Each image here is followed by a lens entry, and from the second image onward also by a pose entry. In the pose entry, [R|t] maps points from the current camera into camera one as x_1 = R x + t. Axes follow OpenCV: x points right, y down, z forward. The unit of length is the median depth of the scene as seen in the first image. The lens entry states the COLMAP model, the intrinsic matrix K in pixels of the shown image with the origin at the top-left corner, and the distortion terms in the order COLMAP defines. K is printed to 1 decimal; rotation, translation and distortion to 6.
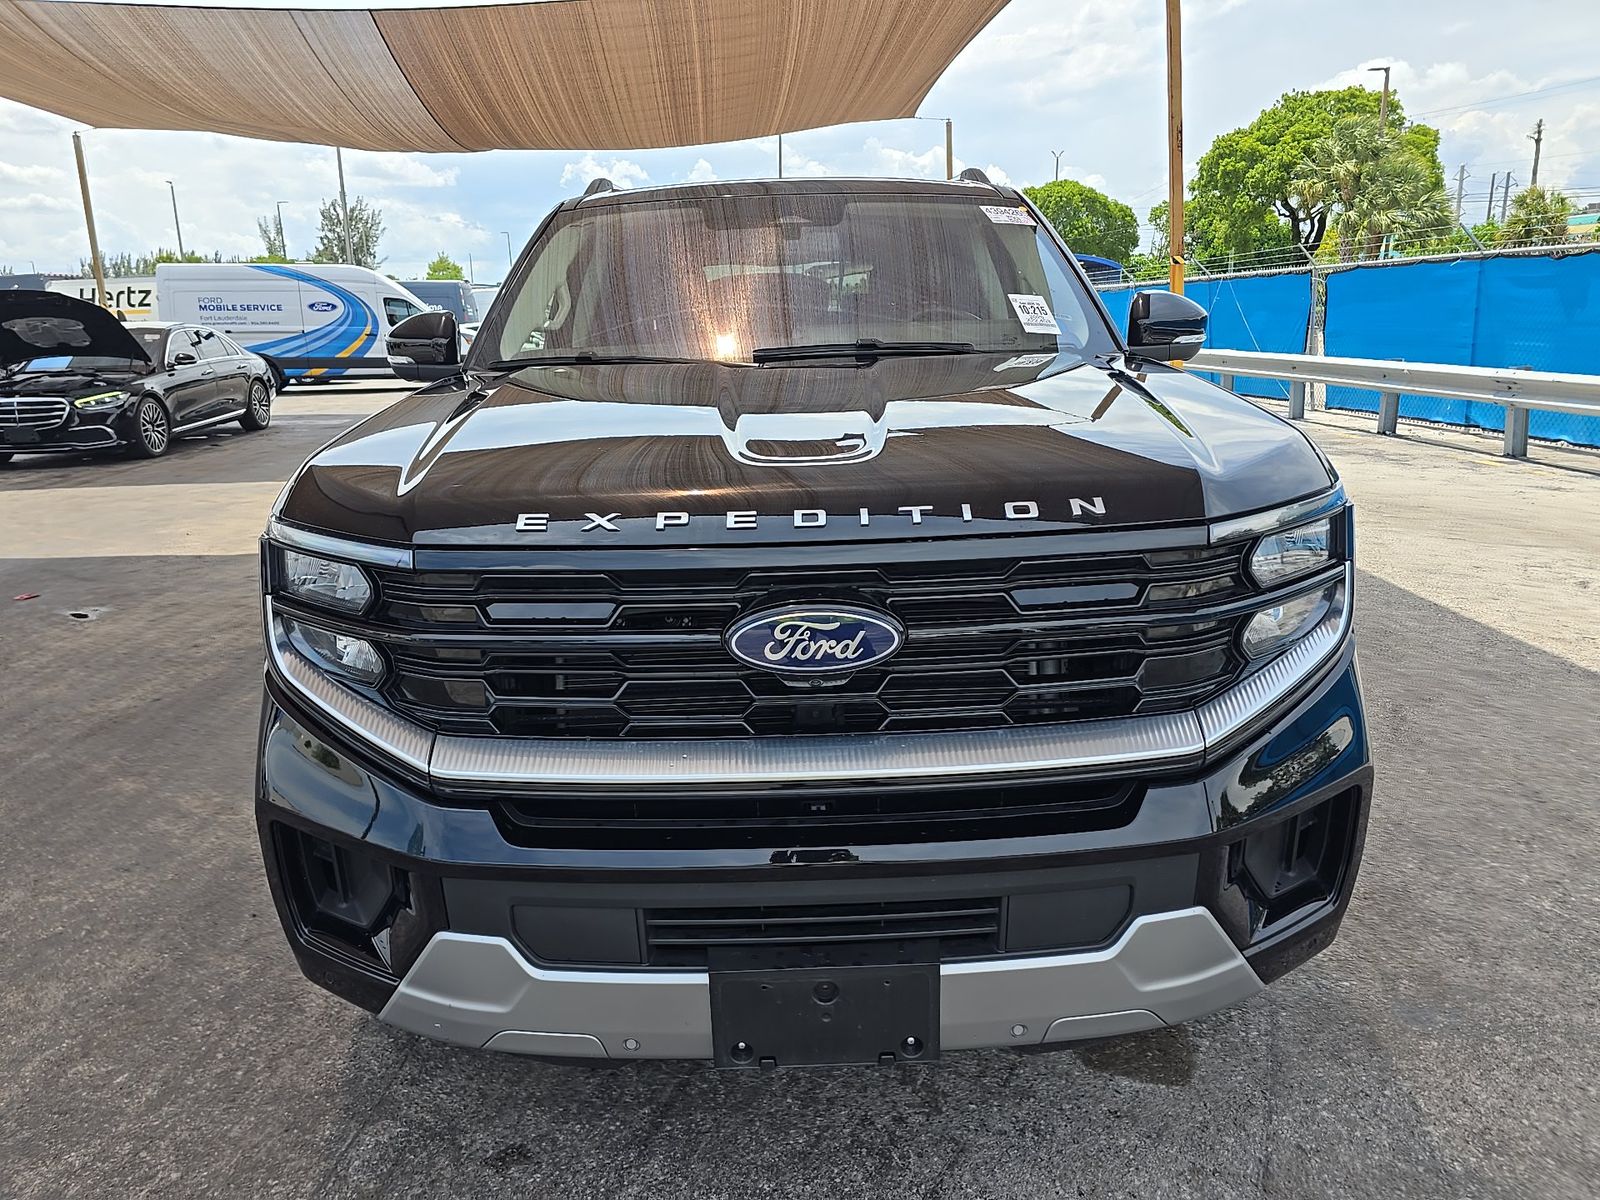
lens RADIAL K [[1080.5, 0, 806.7], [0, 1080.5, 600.5], [0, 0, 1]] dist [0.057094, -0.059042]
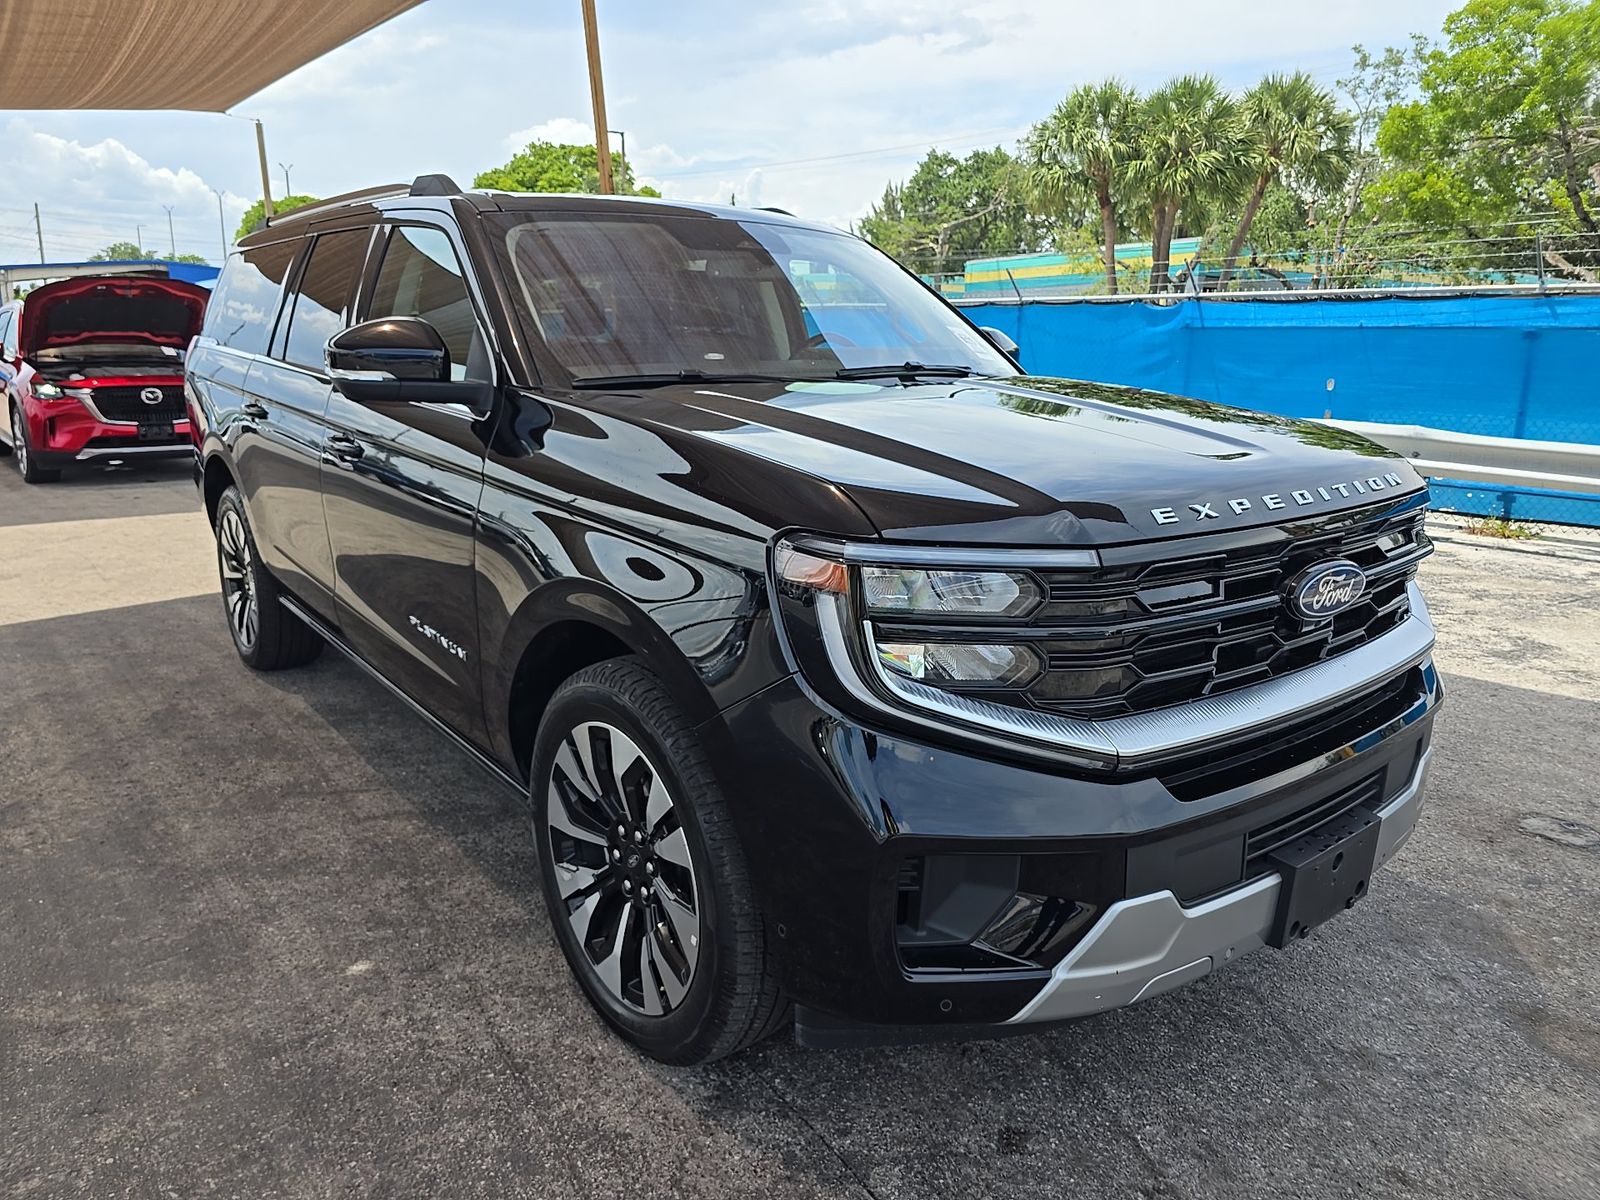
lens RADIAL K [[1080.5, 0, 806.7], [0, 1080.5, 600.5], [0, 0, 1]] dist [0.057094, -0.059042]
pose [[0.791747, -0.112724, 0.600358, -0.926445], [0.127407, 0.991684, 0.018177, -0.039437], [-0.597414, 0.062098, 0.799525, 0.239523]]
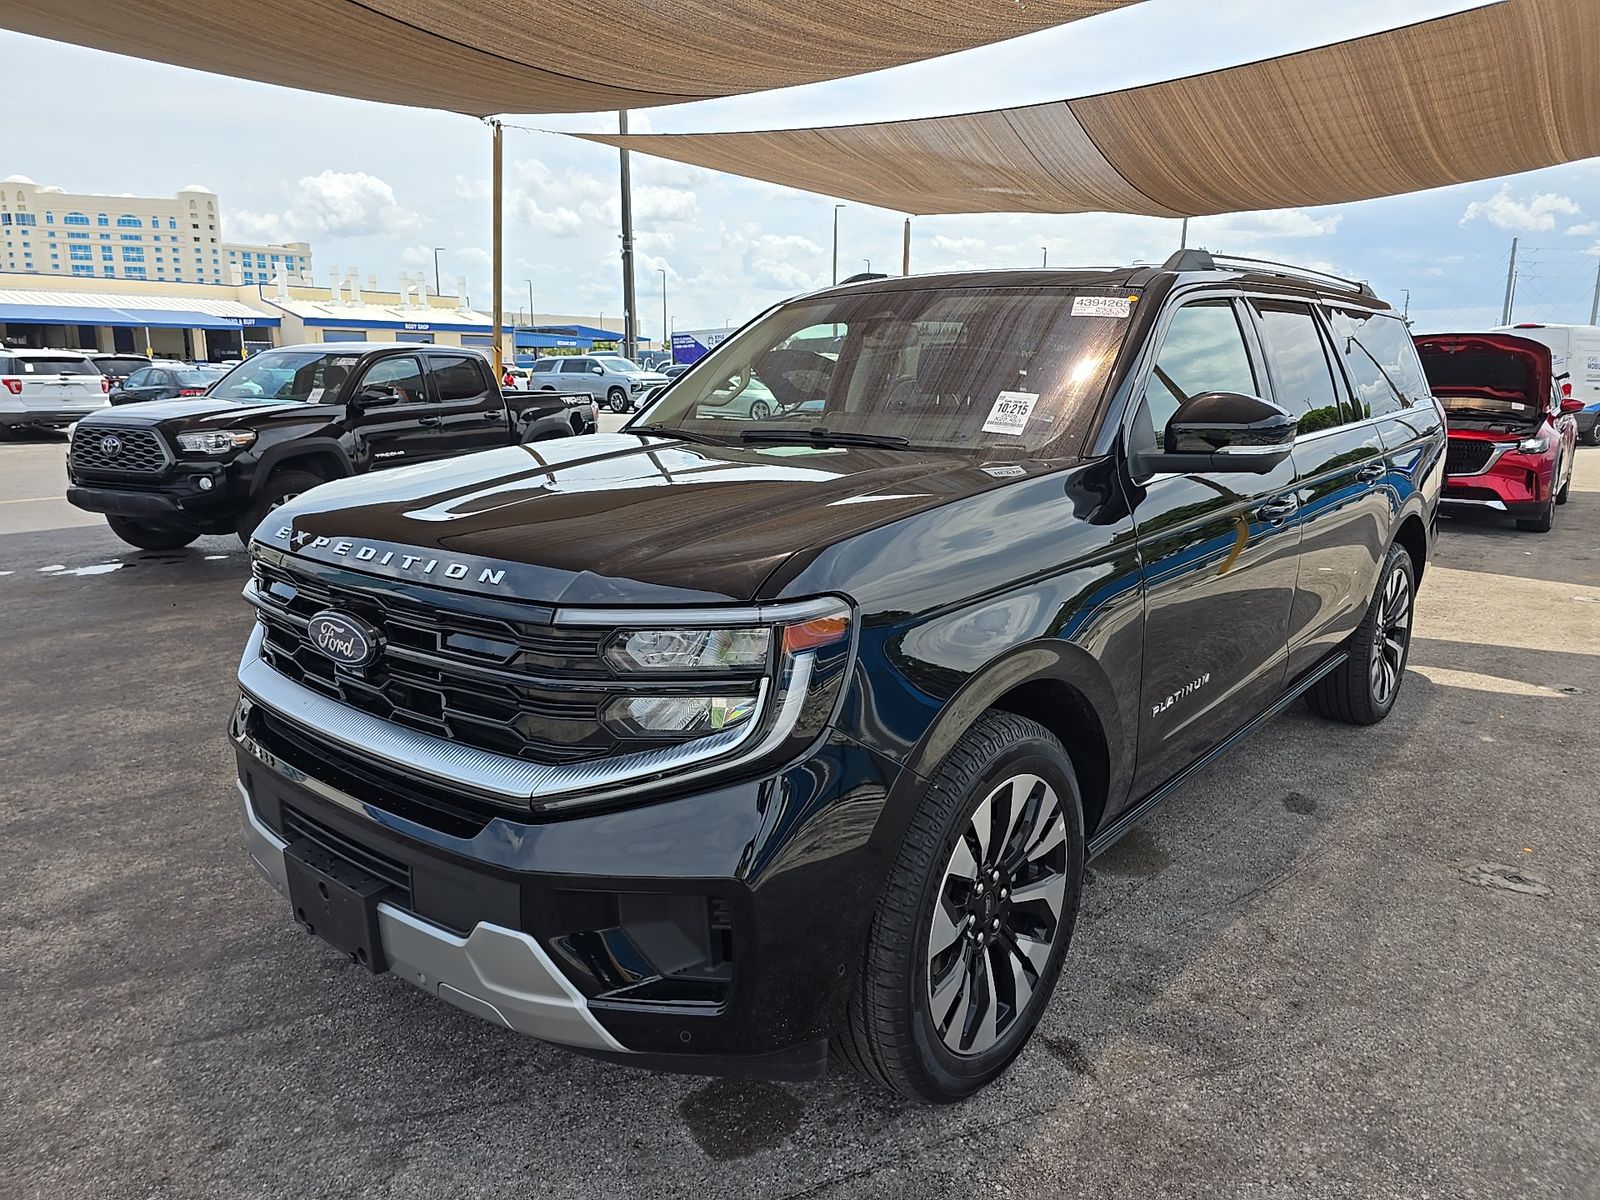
lens RADIAL K [[1080.5, 0, 806.7], [0, 1080.5, 600.5], [0, 0, 1]] dist [0.057094, -0.059042]
pose [[0.750507, 0.164233, -0.640130, 0.991379], [-0.191666, 0.981089, 0.026997, -0.121447], [0.632458, 0.102430, 0.767792, 0.208008]]
